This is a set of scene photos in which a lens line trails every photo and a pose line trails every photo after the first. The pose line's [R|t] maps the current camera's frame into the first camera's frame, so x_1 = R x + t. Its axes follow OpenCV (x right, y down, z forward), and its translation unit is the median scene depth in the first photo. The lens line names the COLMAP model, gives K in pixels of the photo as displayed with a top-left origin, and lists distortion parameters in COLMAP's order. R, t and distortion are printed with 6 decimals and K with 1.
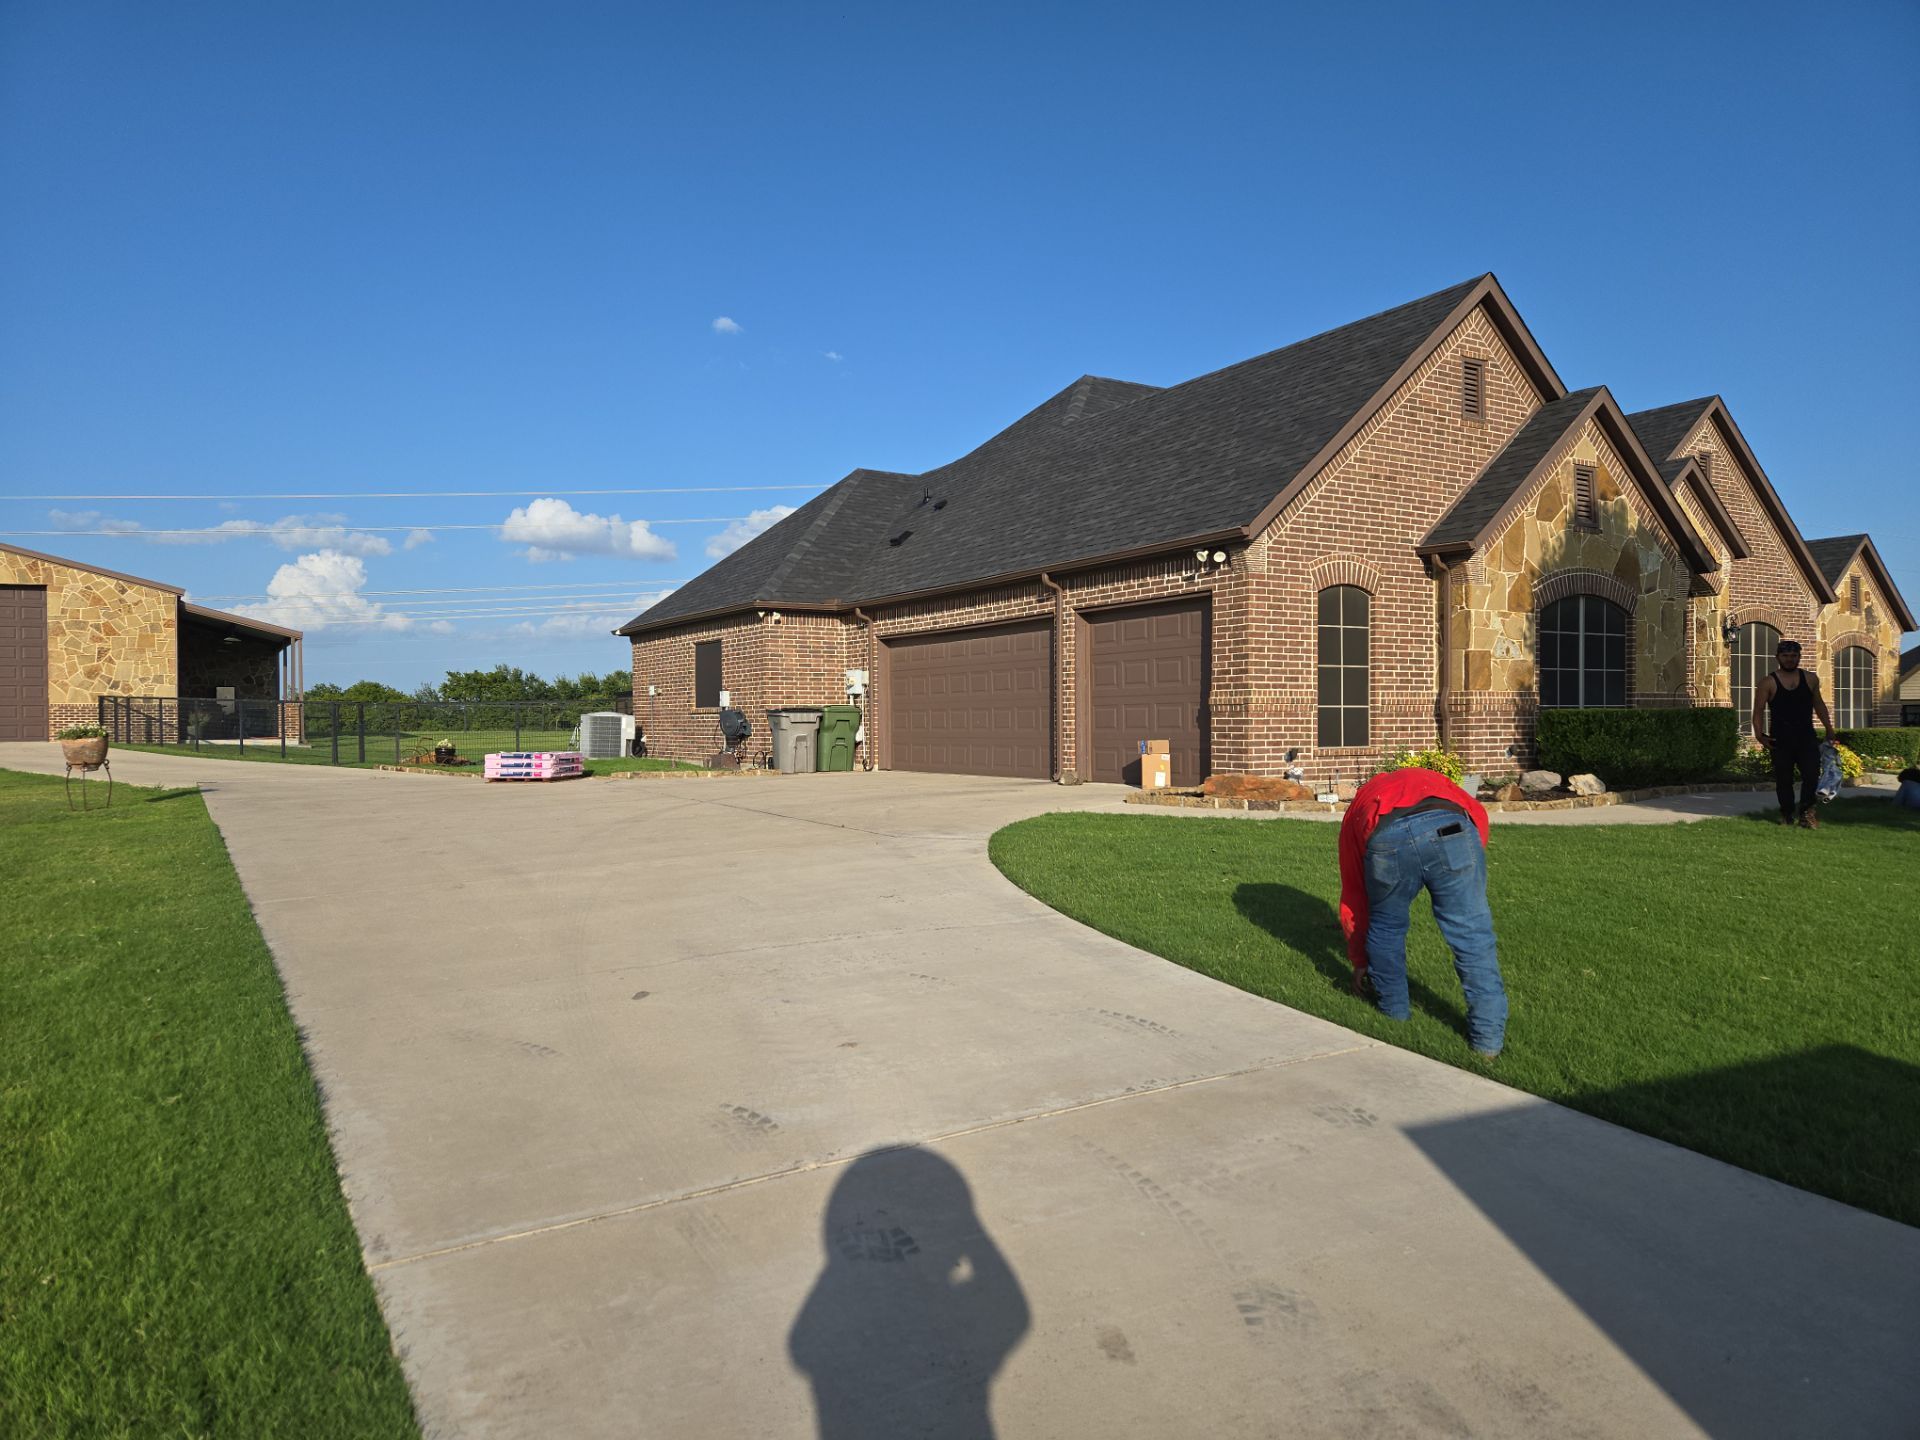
lens RADIAL K [[1276.5, 0, 955.9], [0, 1276.5, 720.7], [0, 0, 1]] dist [0.086349, -0.076084]
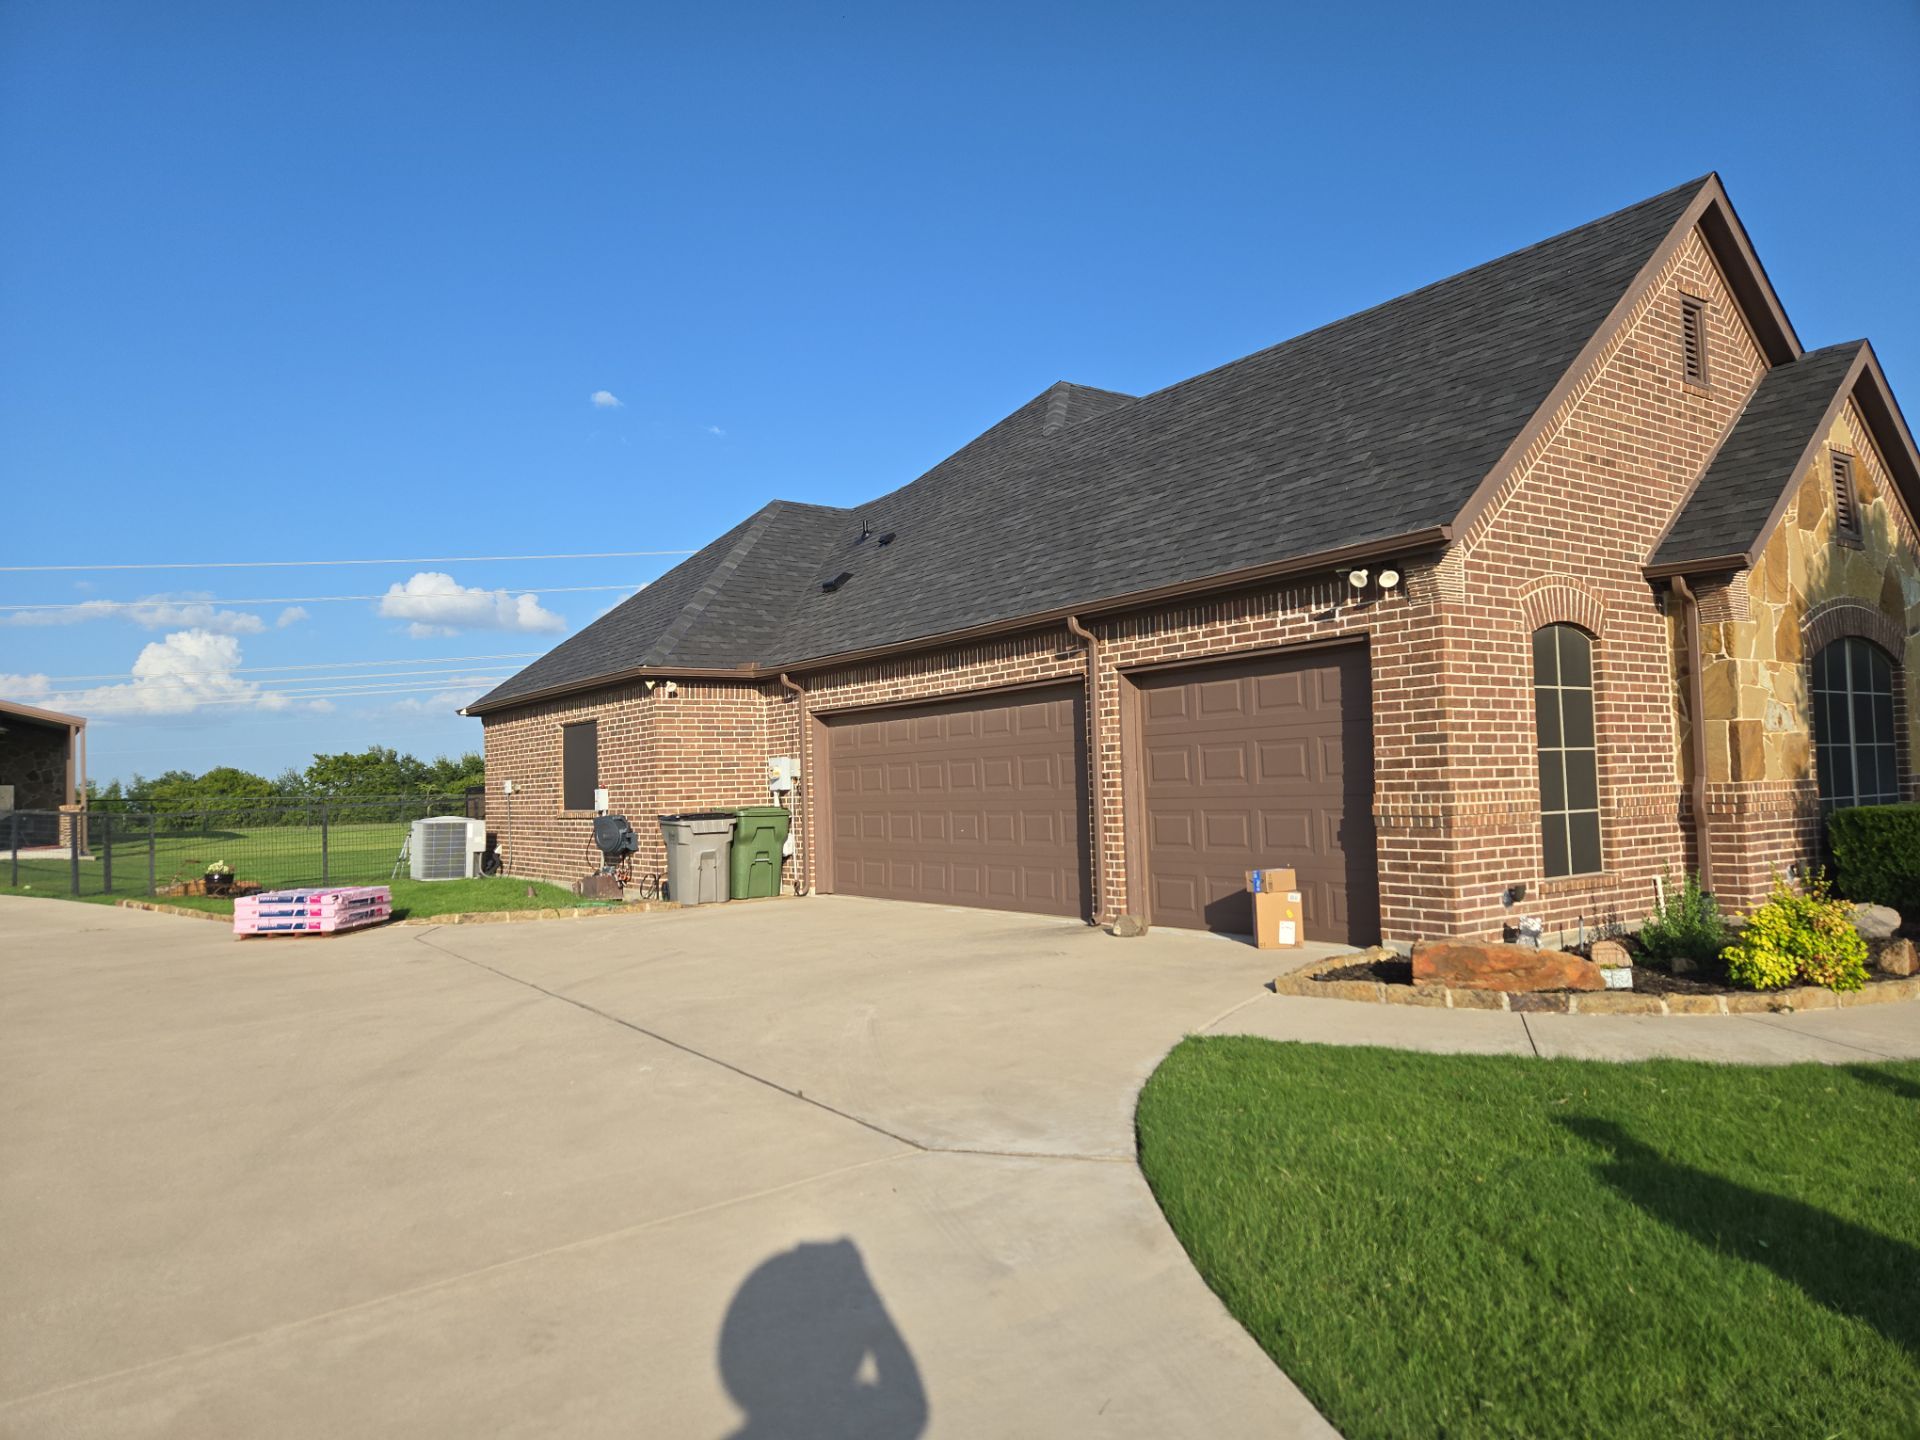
lens RADIAL K [[1276.5, 0, 952.7], [0, 1276.5, 724.2], [0, 0, 1]] dist [0.086349, -0.076084]
pose [[0.996995, -0.019070, 0.075088, -0.047956], [0.022865, 0.998487, -0.050003, -0.027329], [-0.074021, 0.051570, 0.995922, 0.351295]]
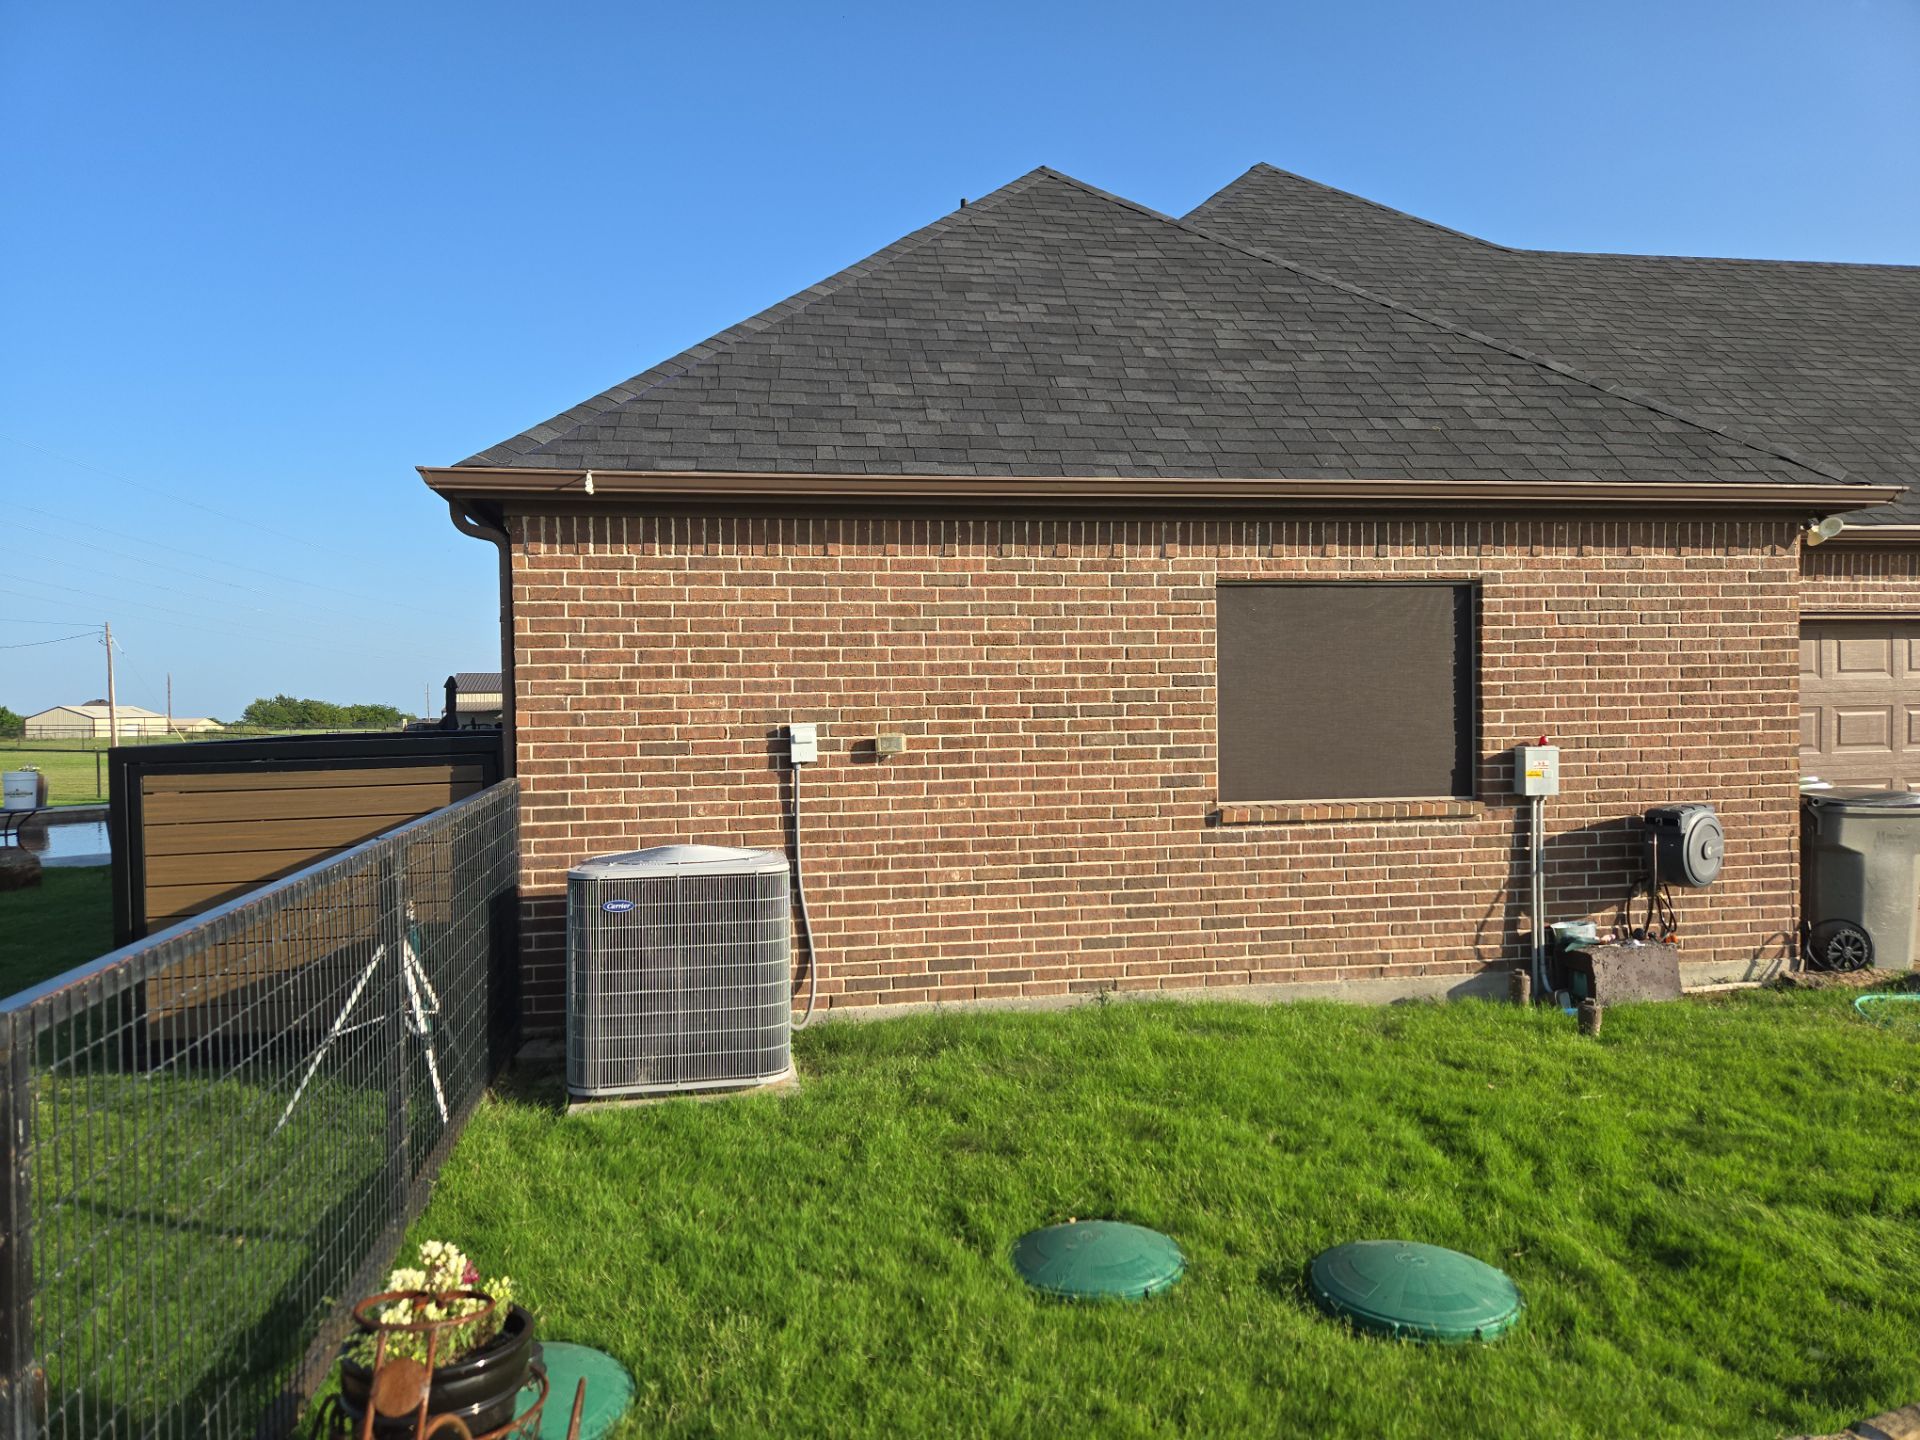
lens RADIAL K [[1276.5, 0, 974.9], [0, 1276.5, 743.9], [0, 0, 1]] dist [0.086349, -0.076084]
pose [[0.362674, -0.017098, 0.931759, -0.767408], [0.016200, 0.999796, 0.012041, -0.042986], [-0.931775, 0.010728, 0.362877, 1.466435]]
